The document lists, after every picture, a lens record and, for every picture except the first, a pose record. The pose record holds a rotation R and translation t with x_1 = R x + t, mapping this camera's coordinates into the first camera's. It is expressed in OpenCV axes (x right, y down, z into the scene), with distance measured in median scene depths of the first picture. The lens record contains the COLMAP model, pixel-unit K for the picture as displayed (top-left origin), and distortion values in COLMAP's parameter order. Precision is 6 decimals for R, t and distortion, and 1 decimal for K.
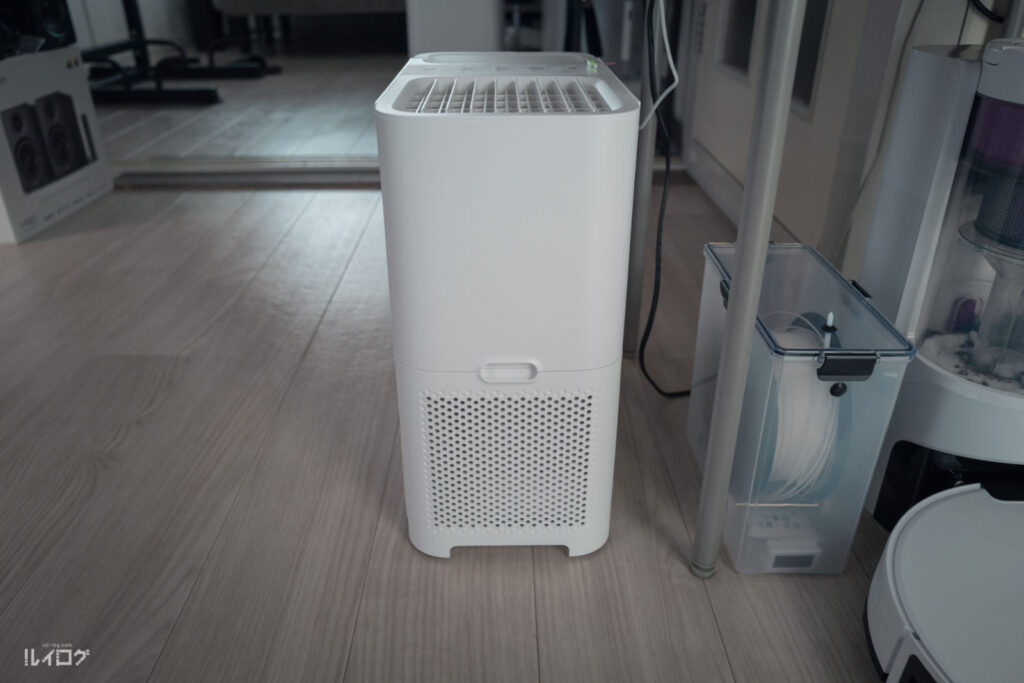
lens RADIAL K [[763.8, 0, 512.0], [0, 763.8, 341.5], [0, 0, 1]] dist [0.002518, 0.002193]
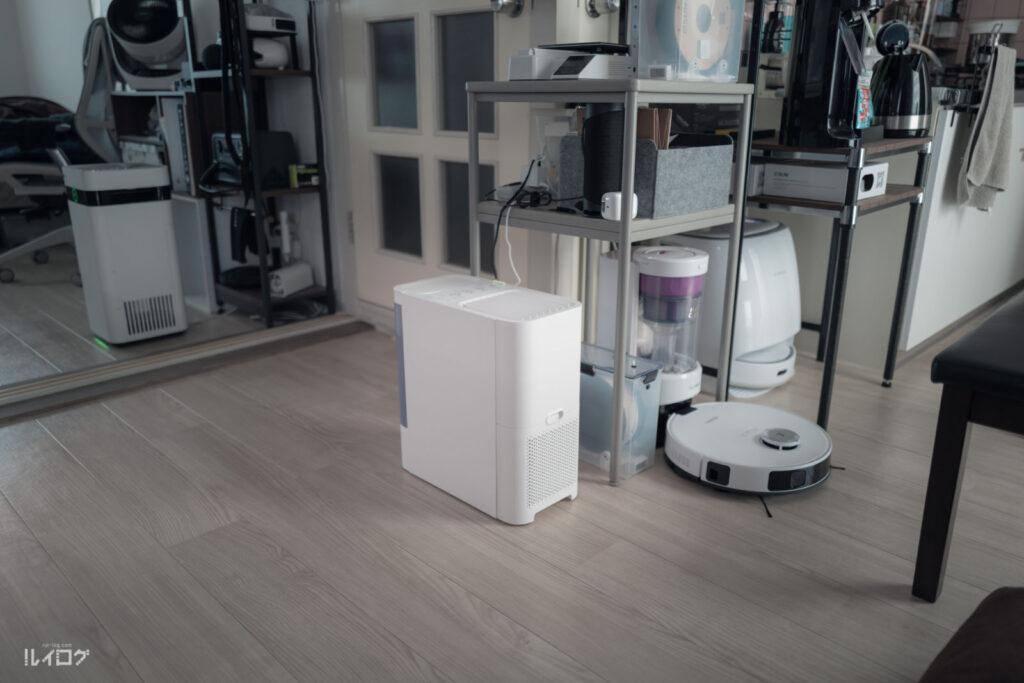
lens RADIAL K [[763.8, 0, 512.0], [0, 763.8, 341.5], [0, 0, 1]] dist [0.002518, 0.002193]
pose [[0.710297, -0.208702, 0.672252, -1.442528], [0.312855, 0.949122, -0.035904, -0.121417], [-0.630556, 0.235819, 0.739452, -0.606938]]
